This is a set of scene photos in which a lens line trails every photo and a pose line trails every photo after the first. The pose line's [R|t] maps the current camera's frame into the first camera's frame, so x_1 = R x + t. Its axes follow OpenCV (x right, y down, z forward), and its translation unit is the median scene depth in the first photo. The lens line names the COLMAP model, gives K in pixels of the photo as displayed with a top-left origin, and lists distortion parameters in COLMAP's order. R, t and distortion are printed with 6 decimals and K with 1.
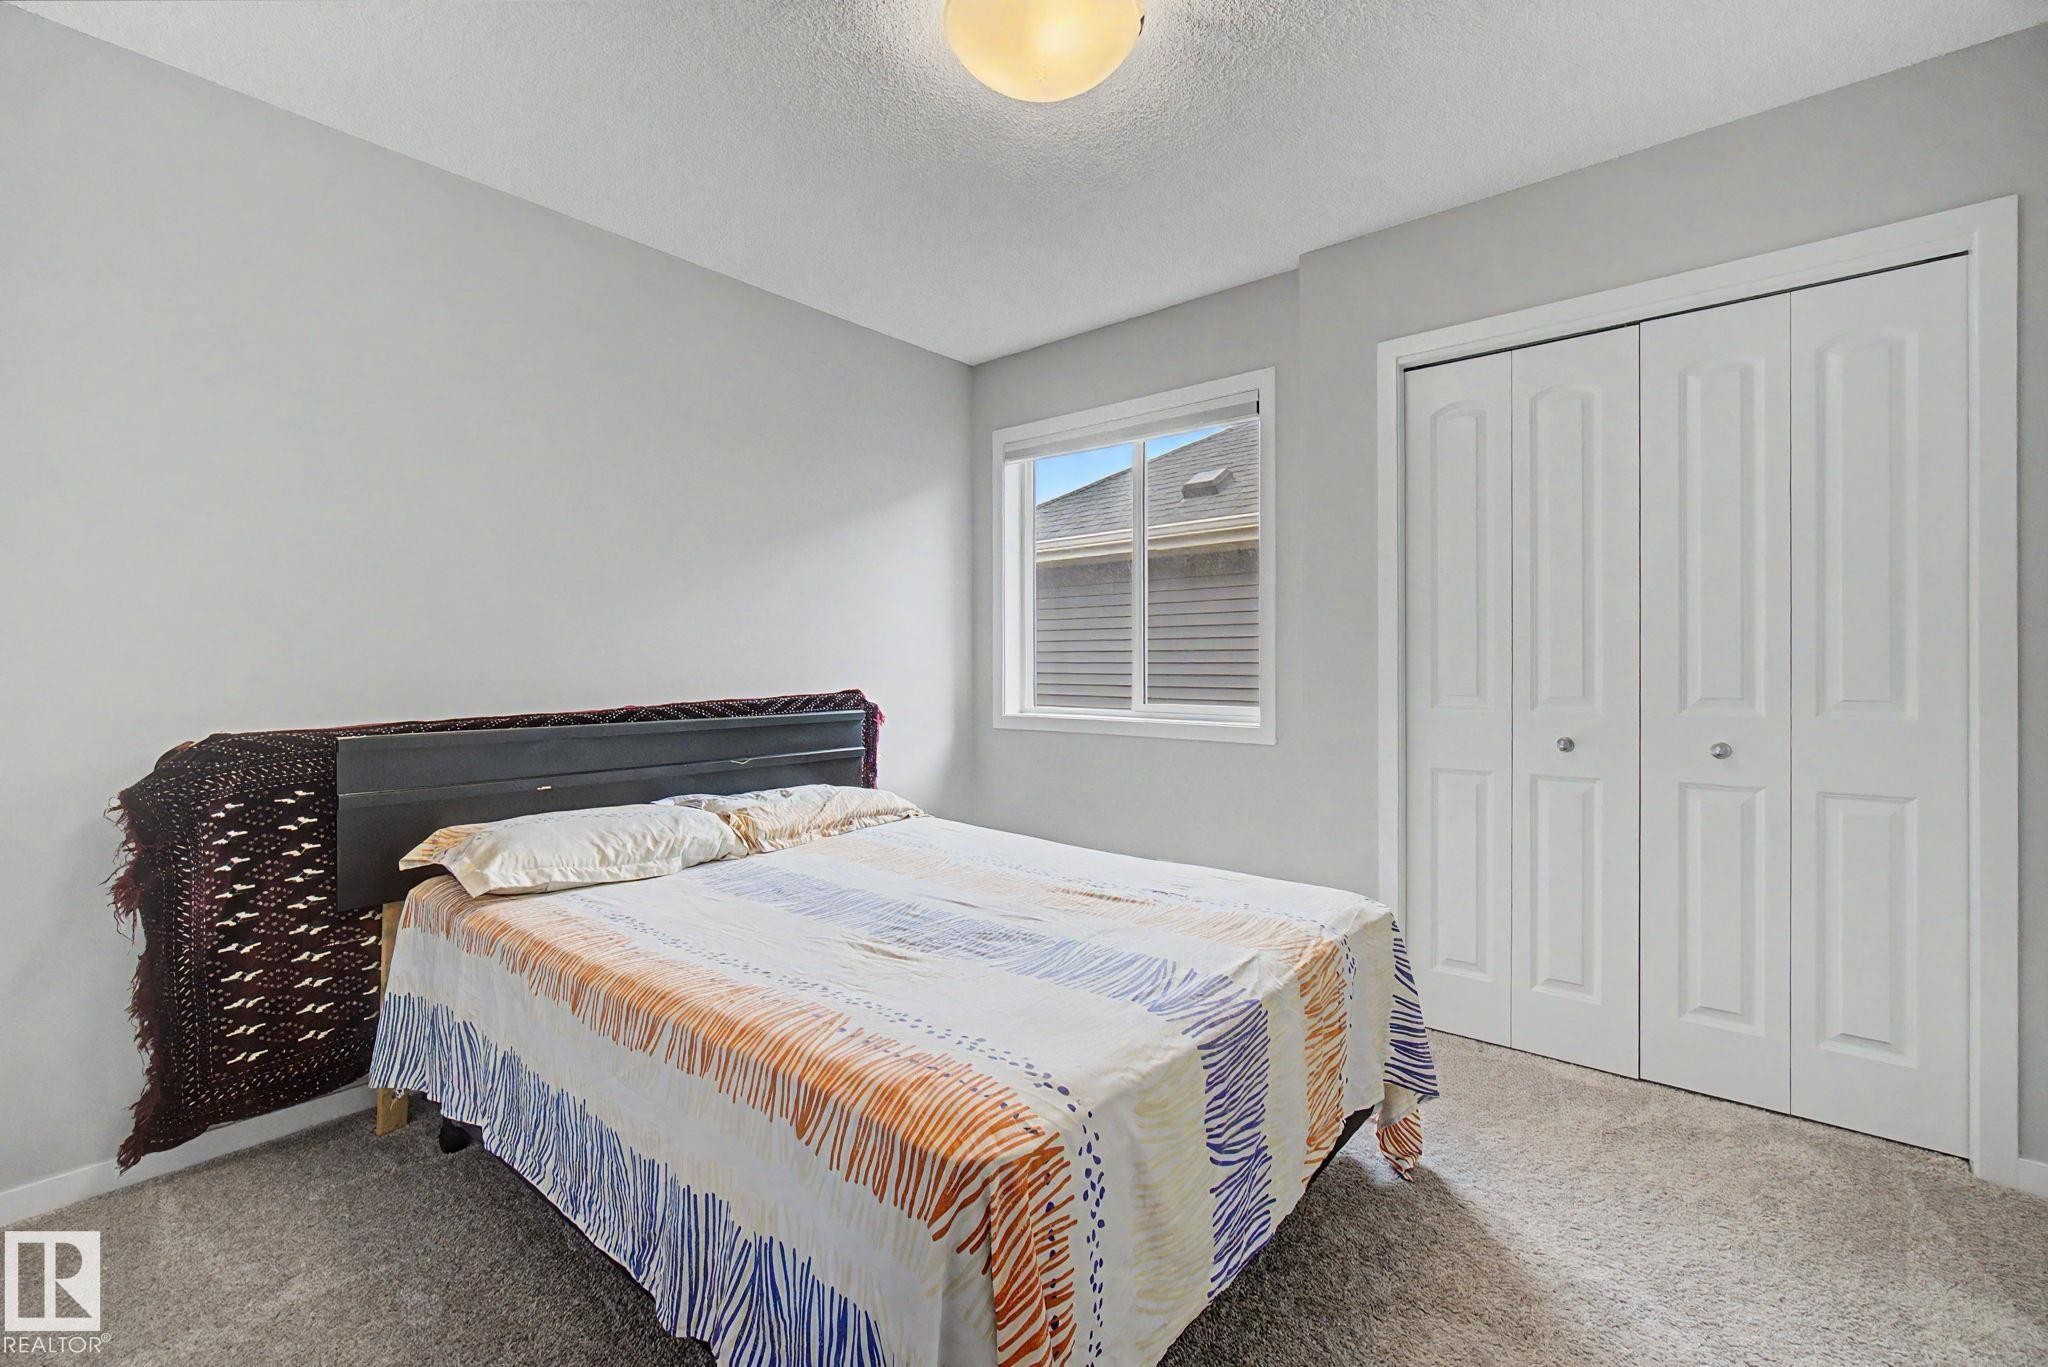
lens RADIAL K [[883.5, 0, 1012.8], [0, 883.5, 679.6], [0, 0, 1]] dist [-0.001531, 0.001232]
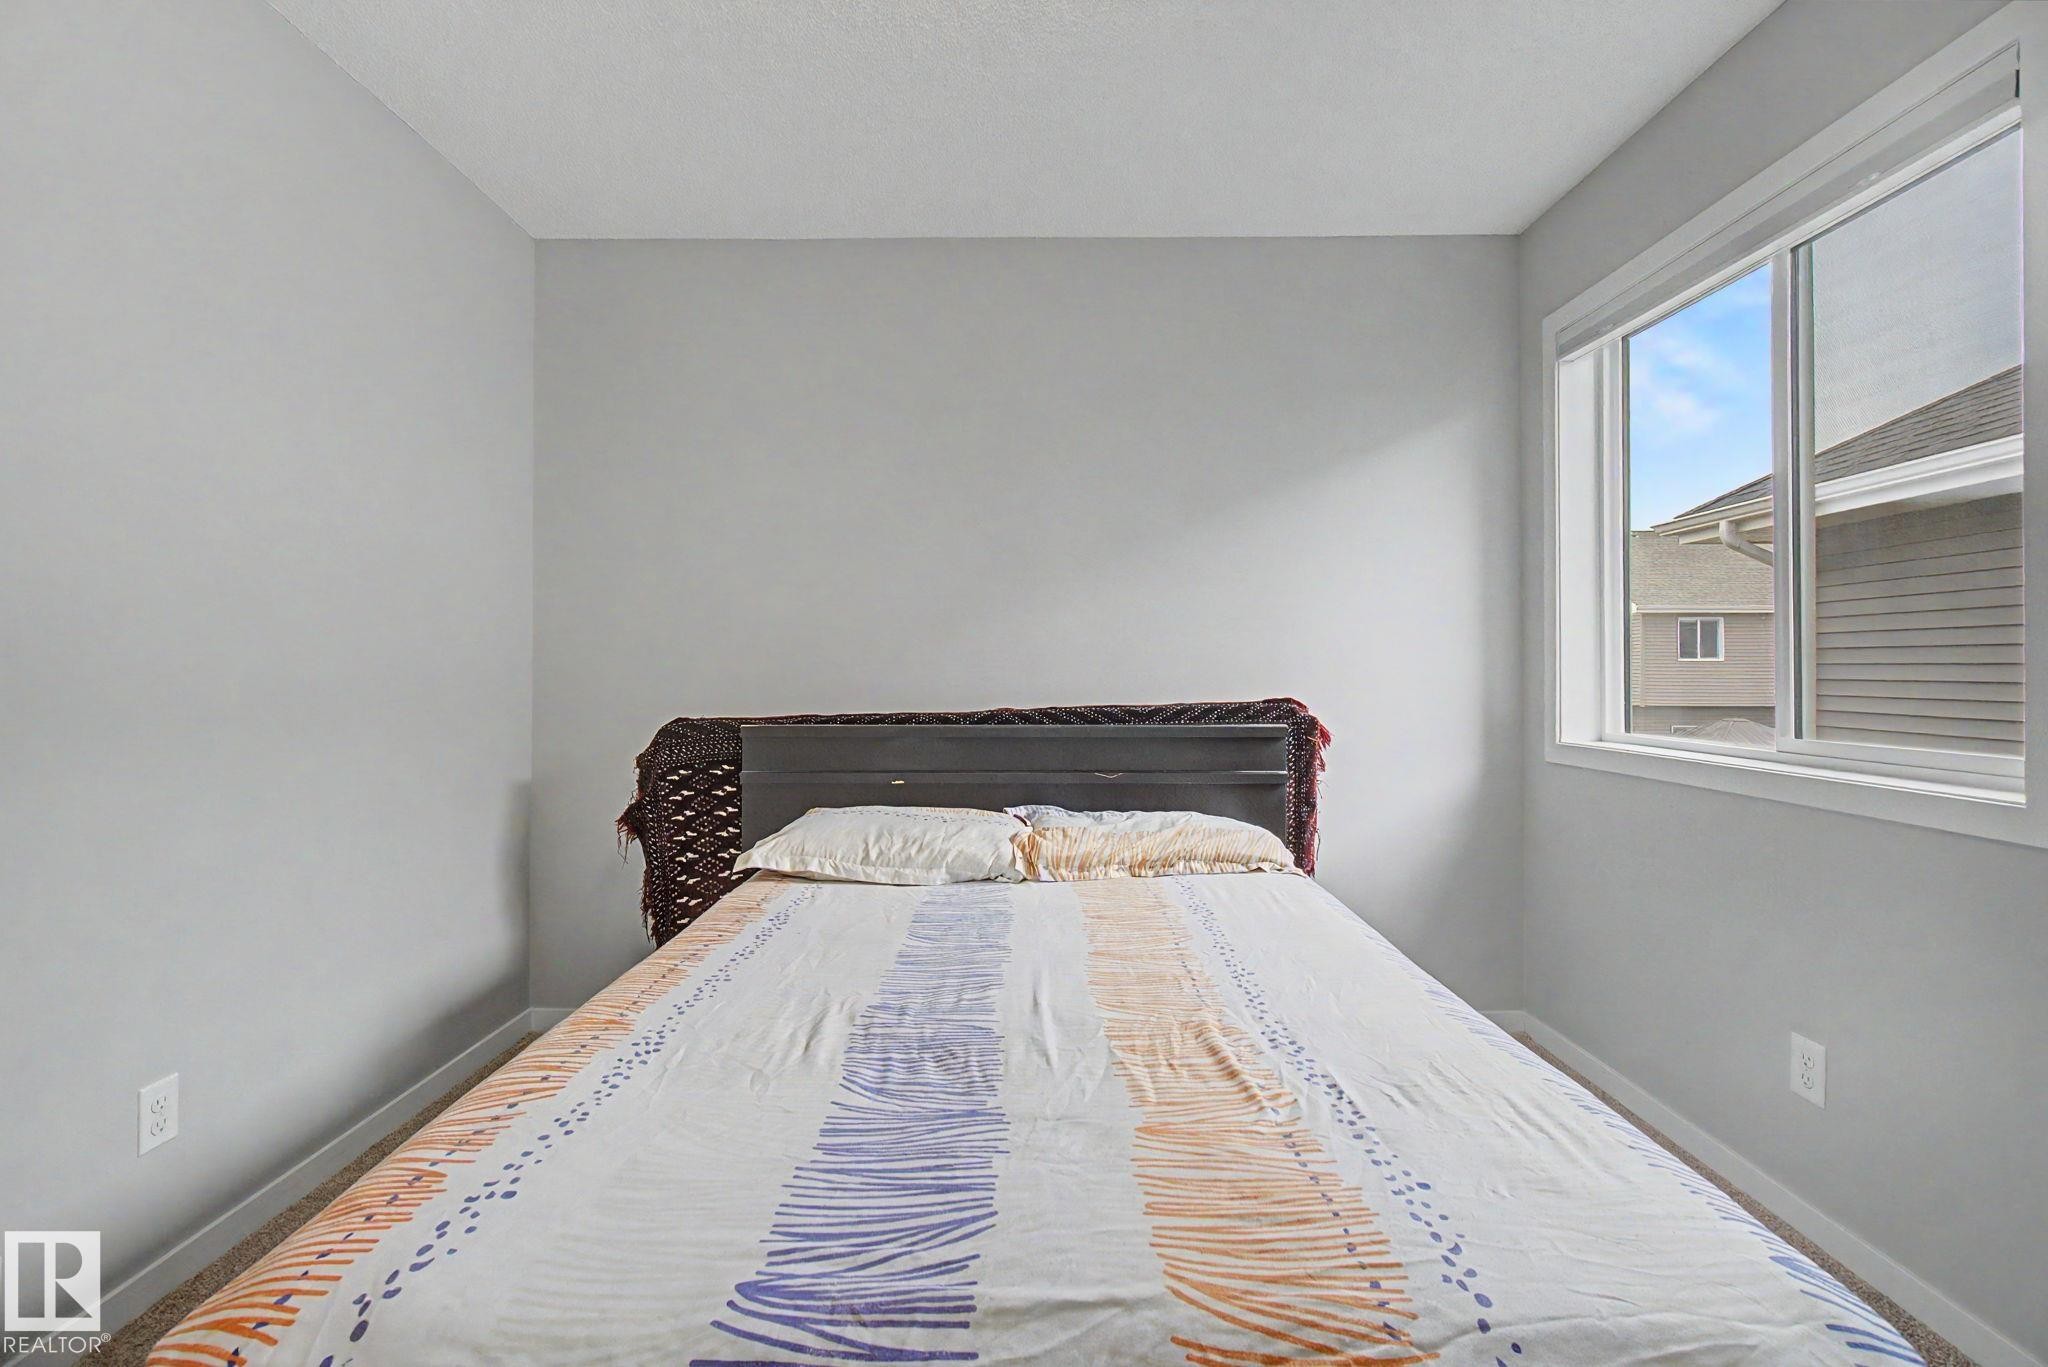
lens RADIAL K [[883.5, 0, 1019.9], [0, 883.5, 663.5], [0, 0, 1]] dist [-0.001531, 0.001232]
pose [[0.635658, -0.005800, -0.771949, 0.390364], [-0.012138, 0.999773, -0.017507, -0.004141], [0.771875, 0.020498, 0.635443, 0.435998]]
